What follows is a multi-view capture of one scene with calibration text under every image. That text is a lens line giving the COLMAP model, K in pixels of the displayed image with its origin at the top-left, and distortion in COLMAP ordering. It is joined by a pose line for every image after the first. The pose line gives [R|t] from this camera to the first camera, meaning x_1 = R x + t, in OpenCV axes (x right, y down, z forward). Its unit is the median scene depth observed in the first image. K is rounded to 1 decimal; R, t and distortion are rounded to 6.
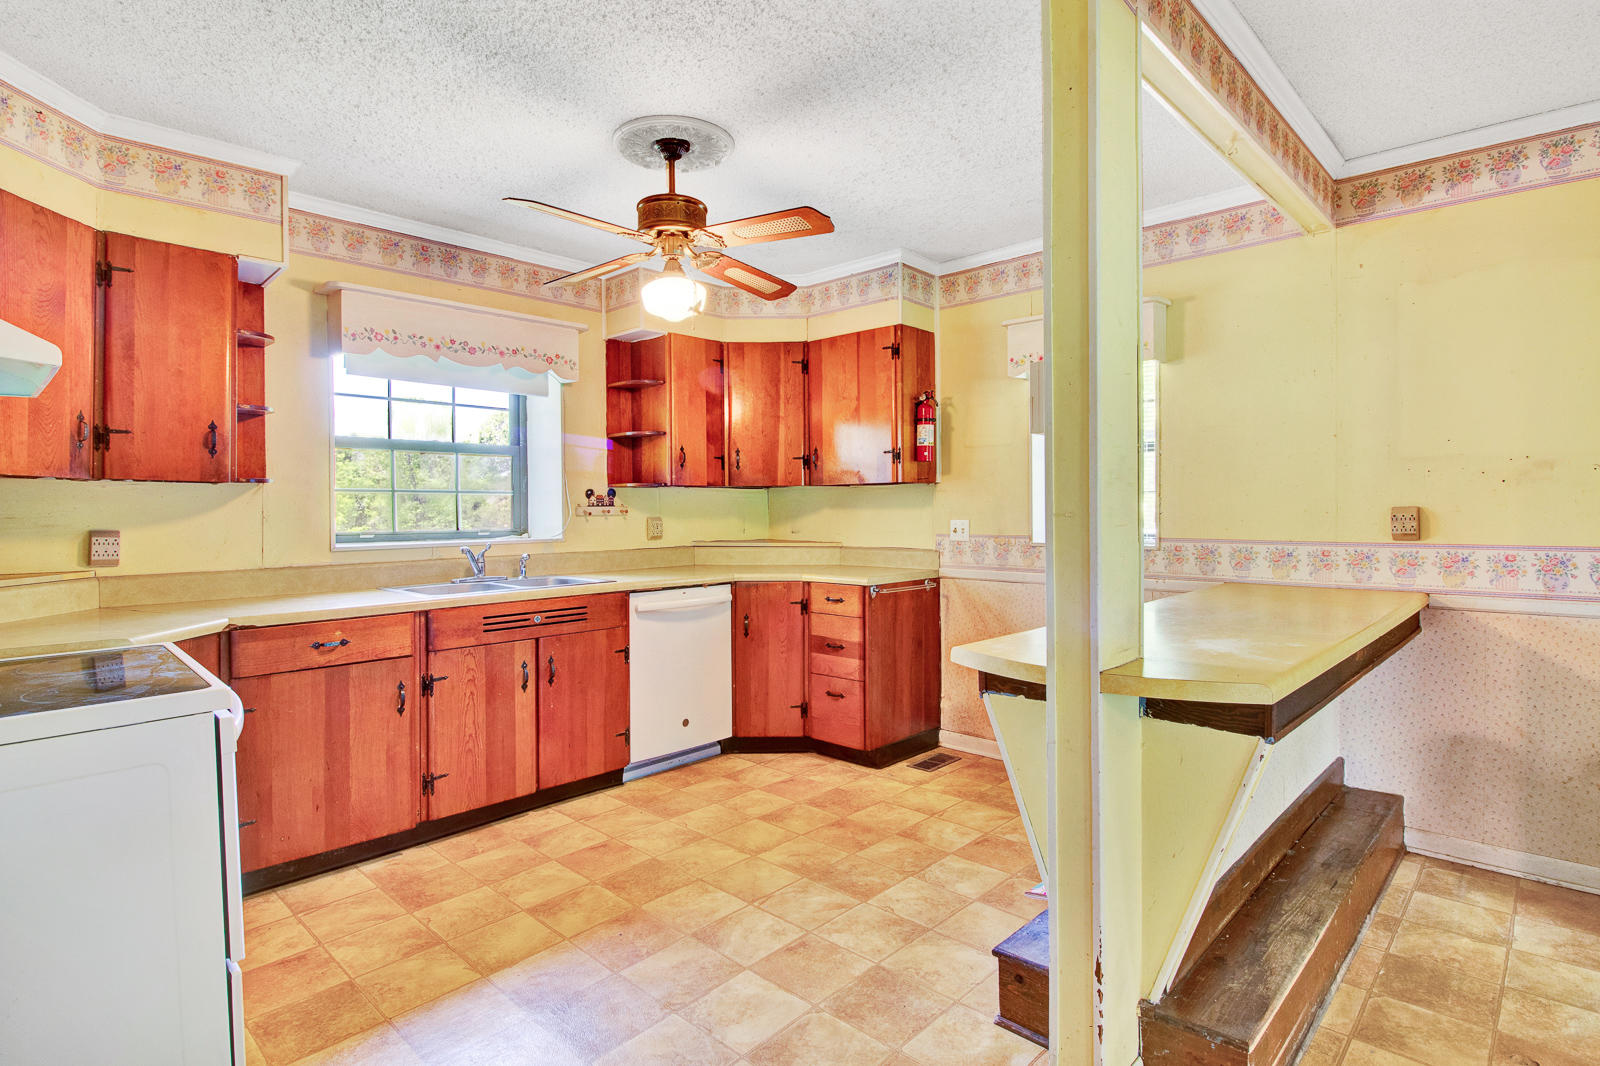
lens RADIAL K [[830.1, 0, 797.6], [0, 830.1, 521.2], [0, 0, 1]] dist [-0.001145, -0.001389]
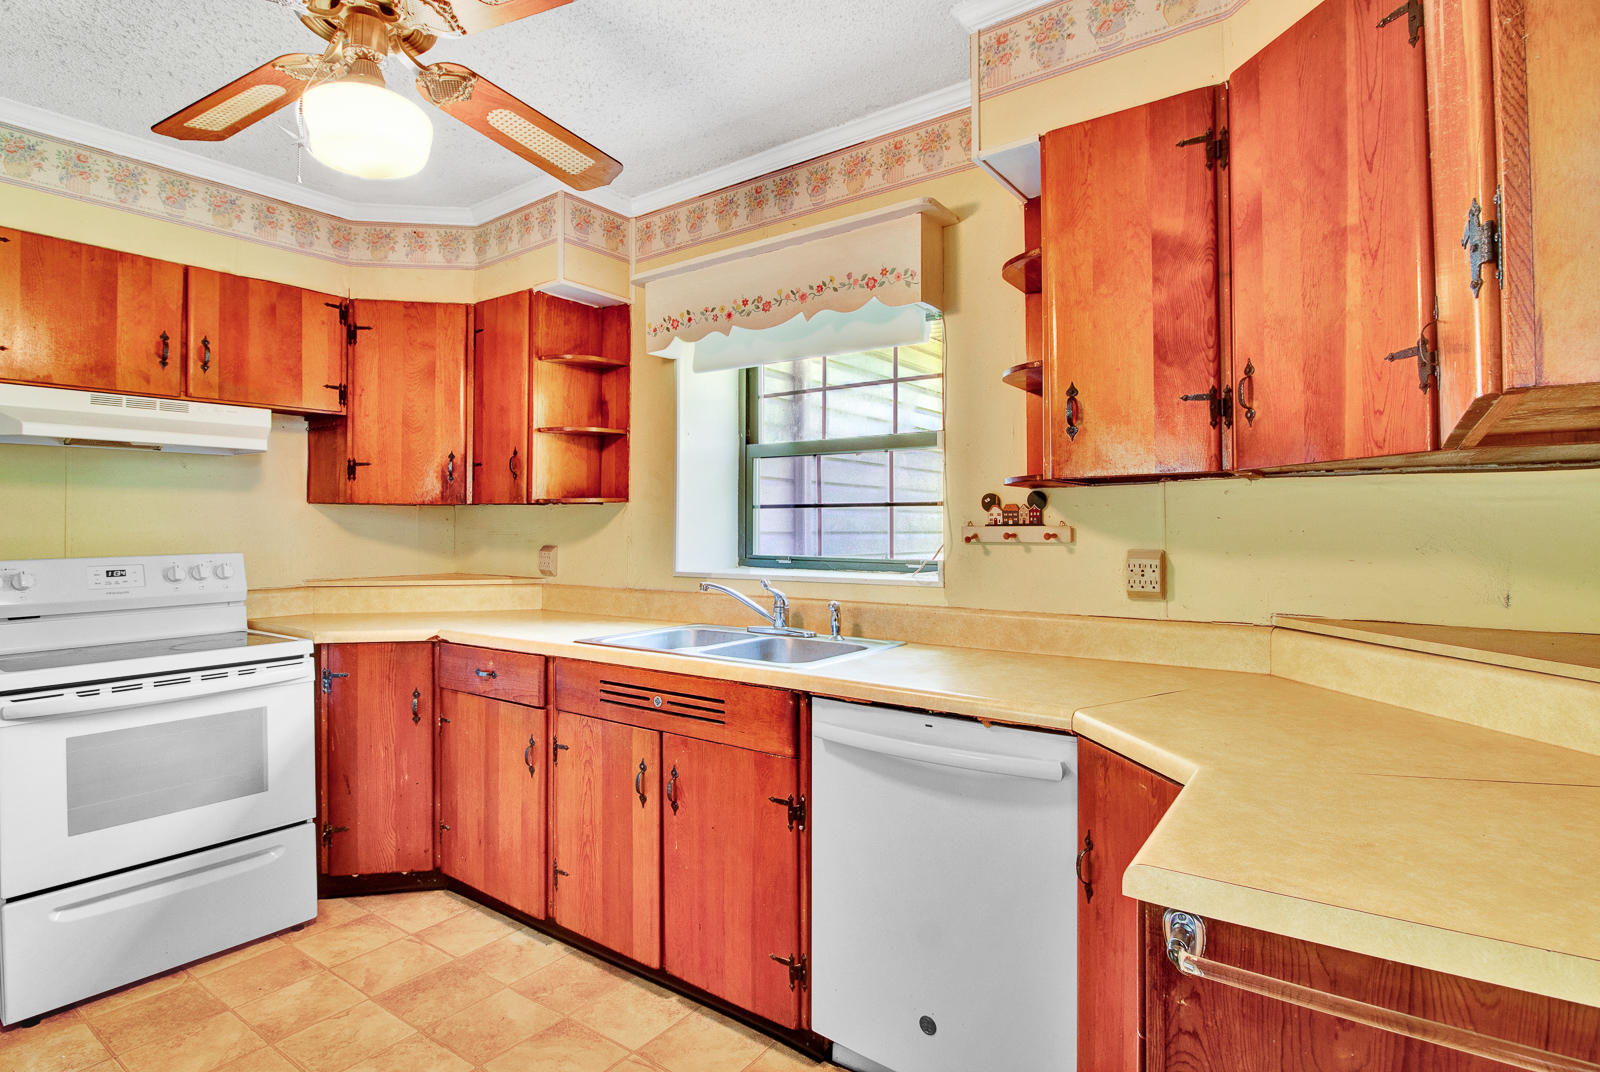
lens RADIAL K [[830.1, 0, 762.5], [0, 830.1, 512.4], [0, 0, 1]] dist [-0.001145, -0.001389]
pose [[0.099828, -0.011286, -0.994941, 0.342272], [-0.013946, 0.999822, -0.012740, -0.022421], [0.994907, 0.015147, 0.099653, 1.021375]]
